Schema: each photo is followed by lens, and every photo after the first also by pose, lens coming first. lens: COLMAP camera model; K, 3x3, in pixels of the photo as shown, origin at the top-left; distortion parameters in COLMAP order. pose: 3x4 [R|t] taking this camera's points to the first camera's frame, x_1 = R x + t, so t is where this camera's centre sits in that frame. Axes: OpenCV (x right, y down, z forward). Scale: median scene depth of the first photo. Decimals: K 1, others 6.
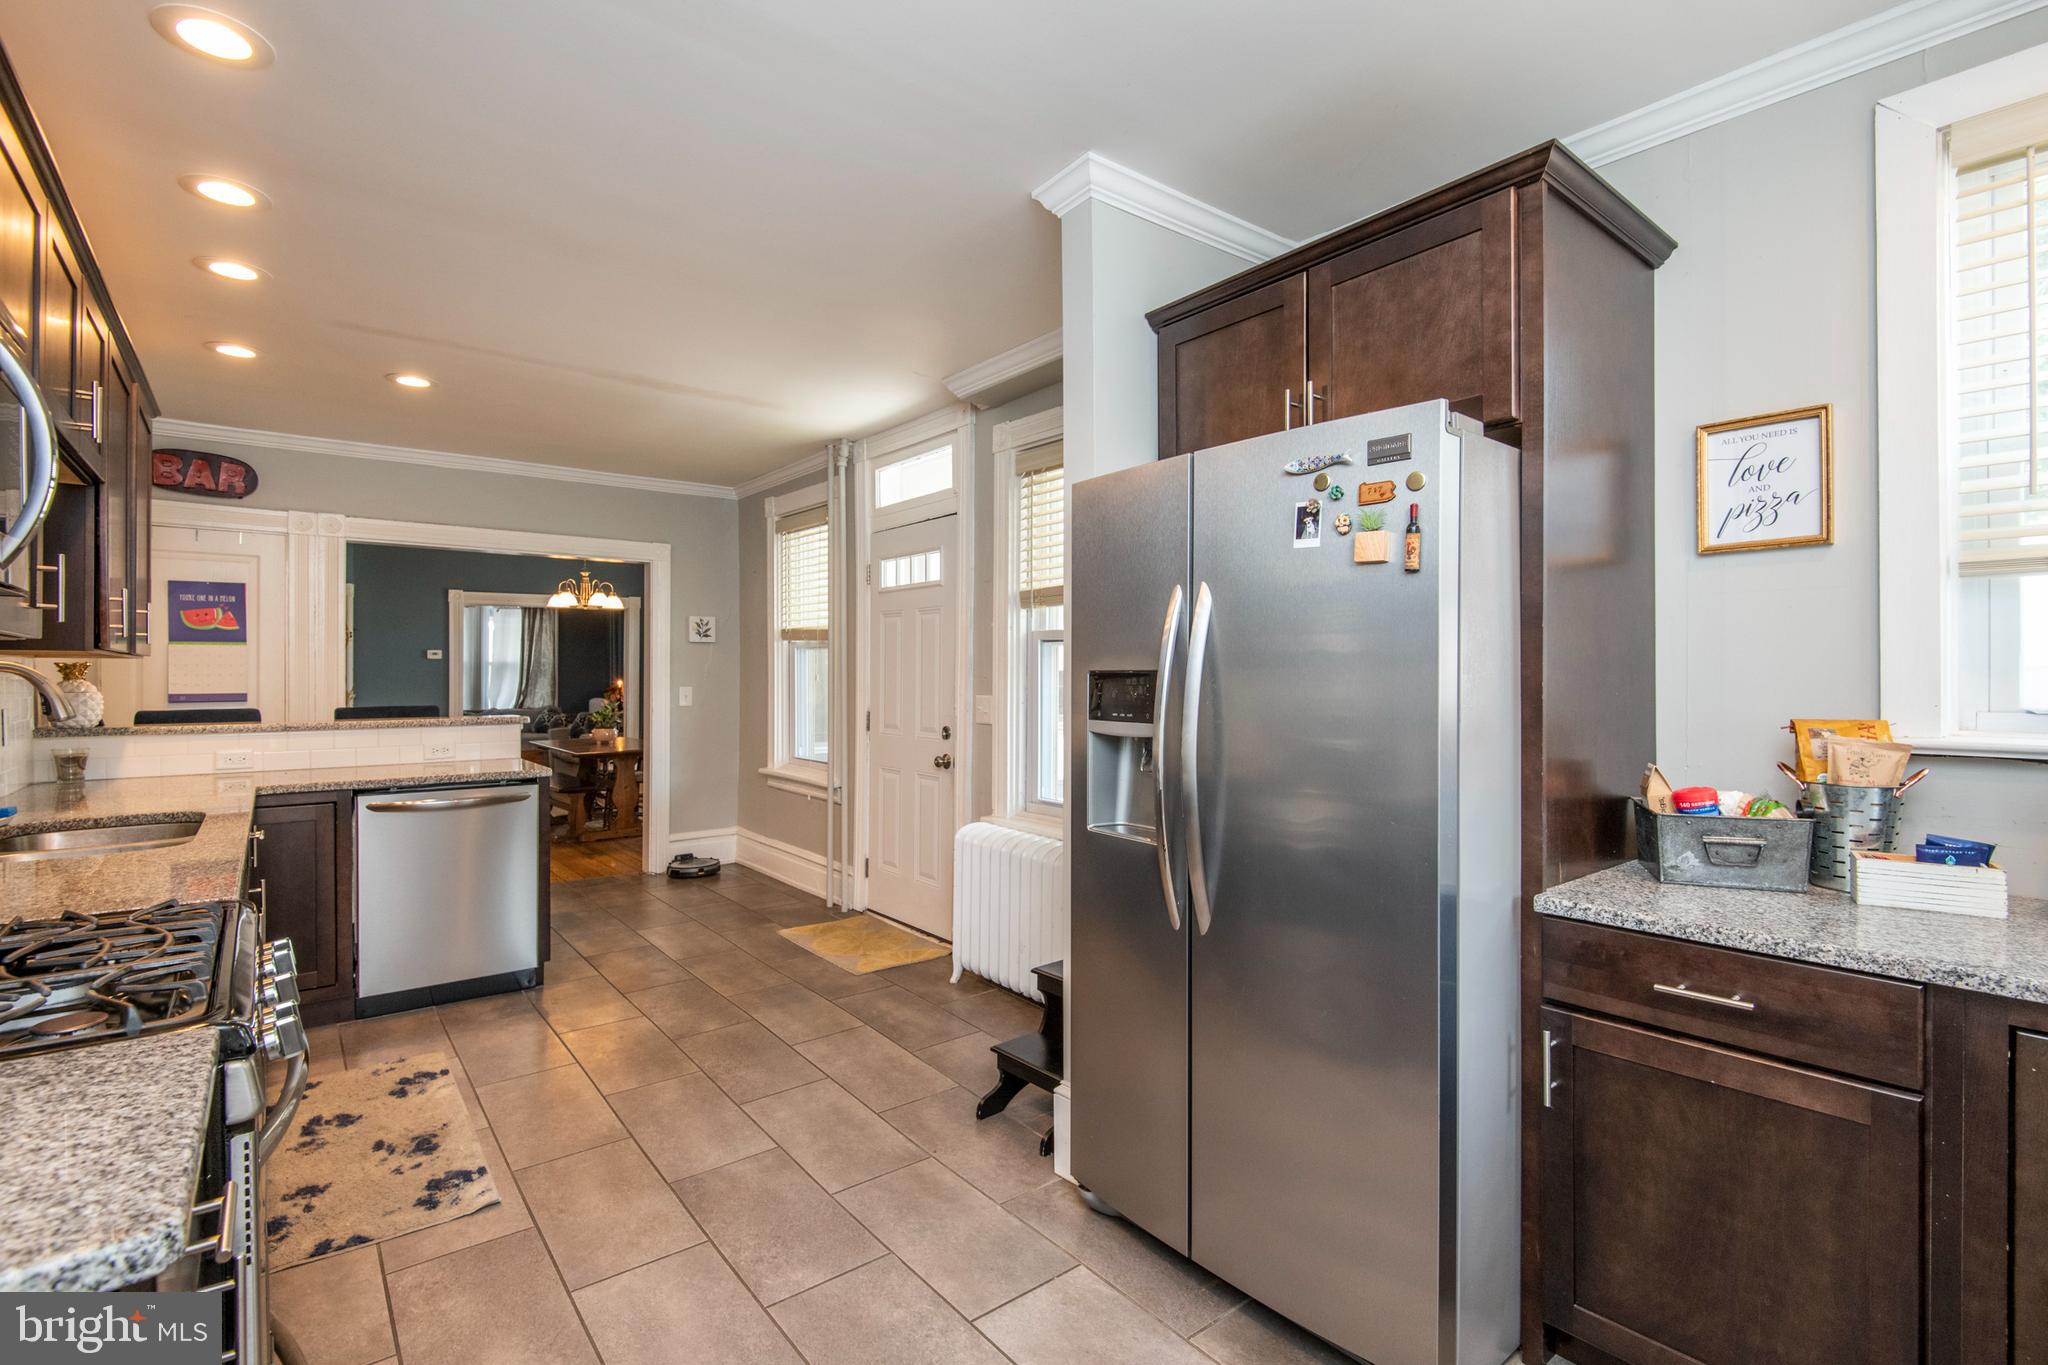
lens RADIAL K [[931.7, 0, 1028.4], [0, 931.7, 675.4], [0, 0, 1]] dist [0.006906, -0.004333]
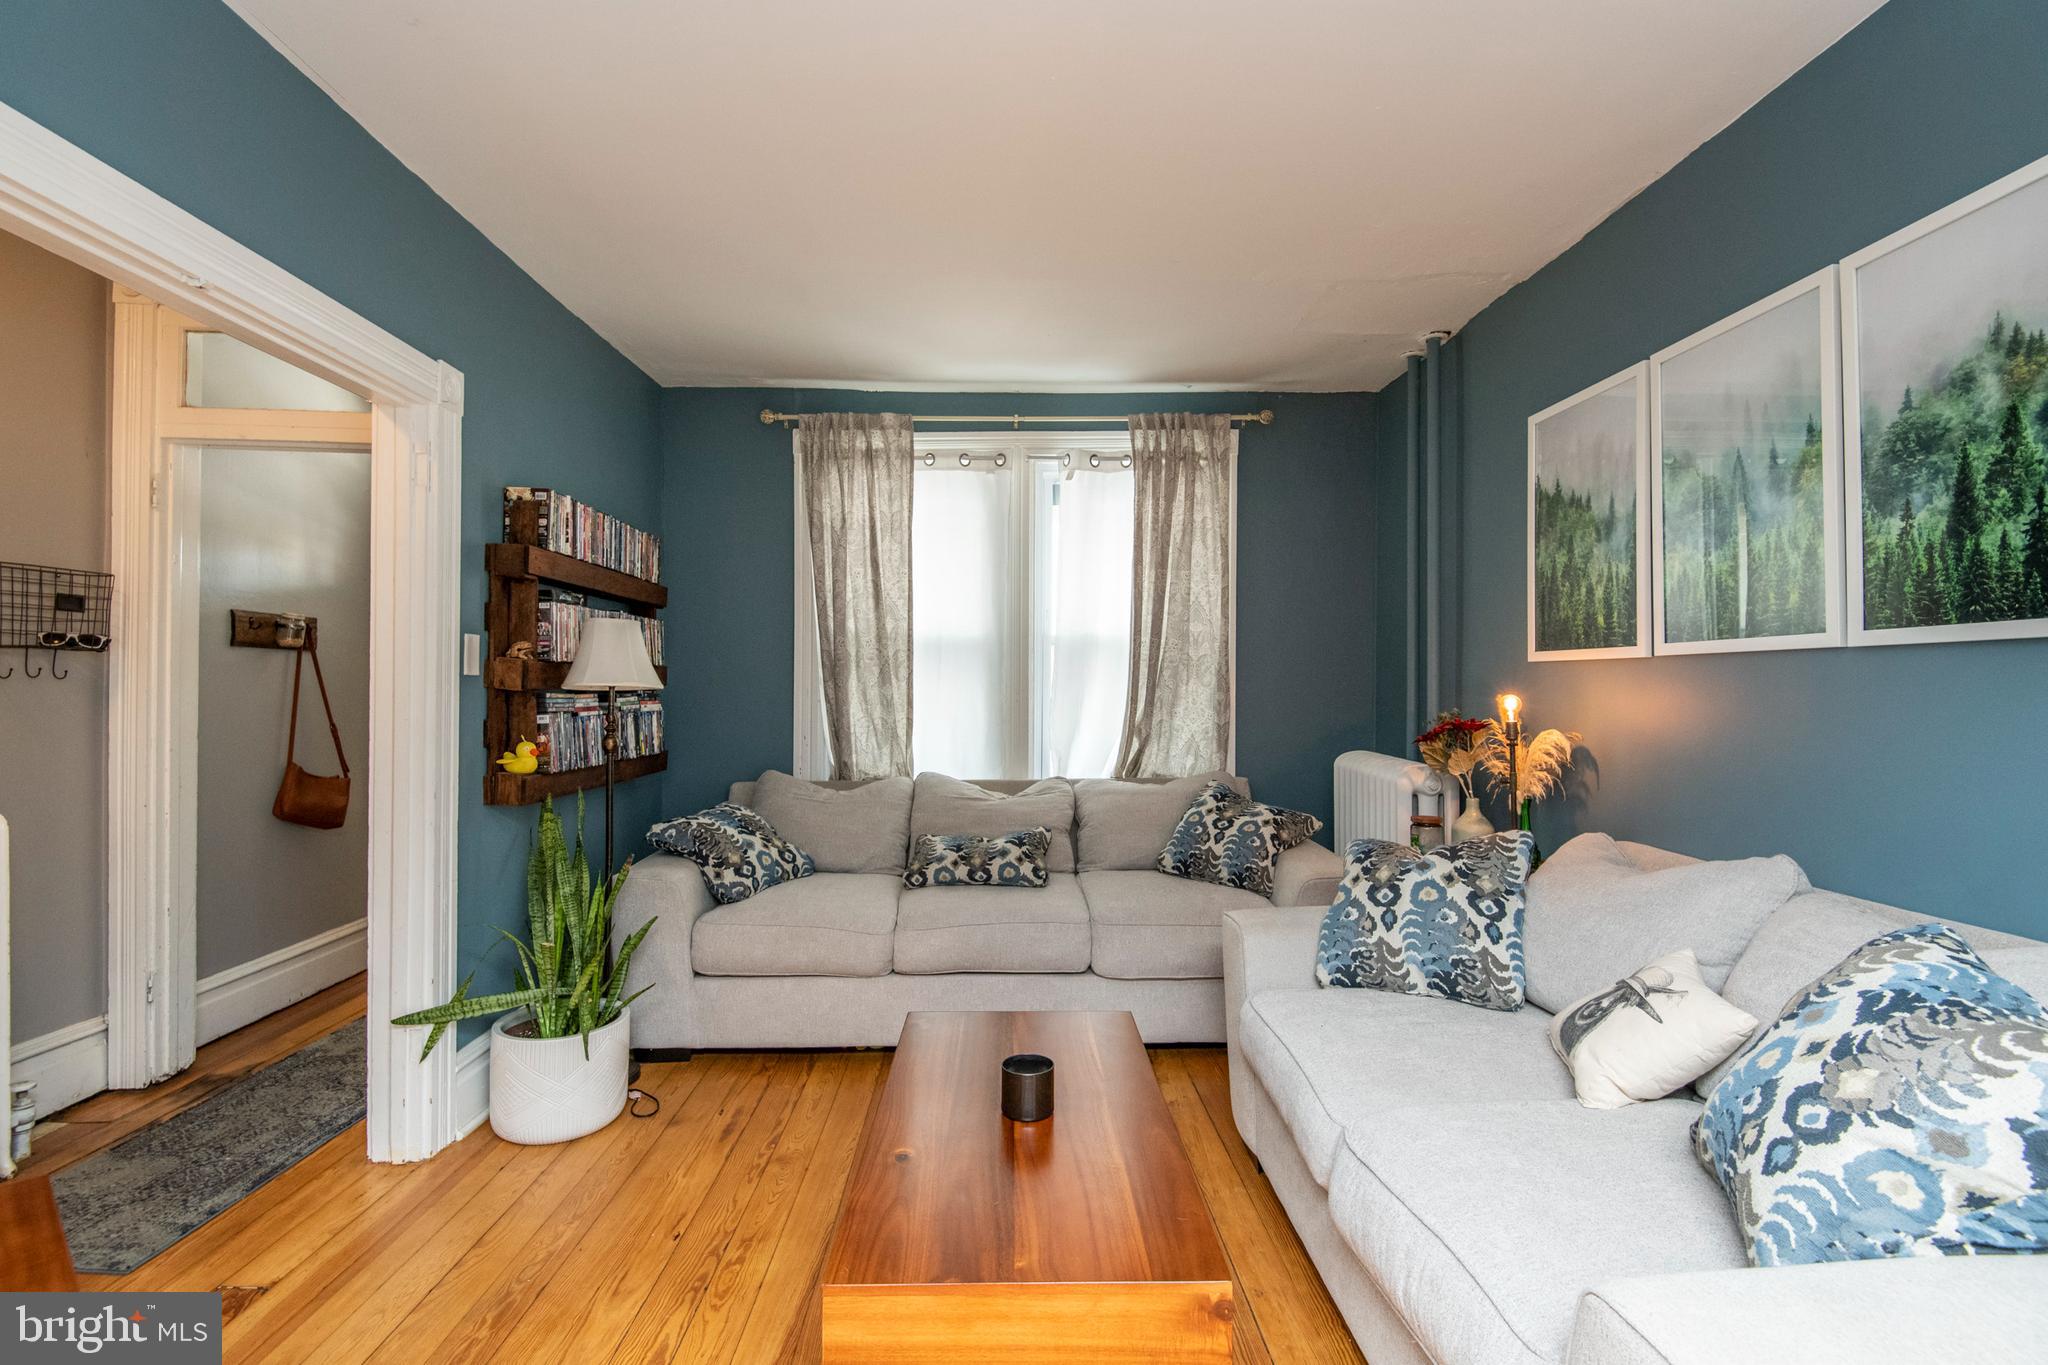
lens RADIAL K [[931.7, 0, 1022.7], [0, 931.7, 690.3], [0, 0, 1]] dist [0.006906, -0.004333]
pose [[0.611464, 0.004887, 0.791257, -0.813276], [0.002809, 0.999961, -0.008347, 0.005560], [-0.791267, 0.007327, 0.611427, 0.772827]]
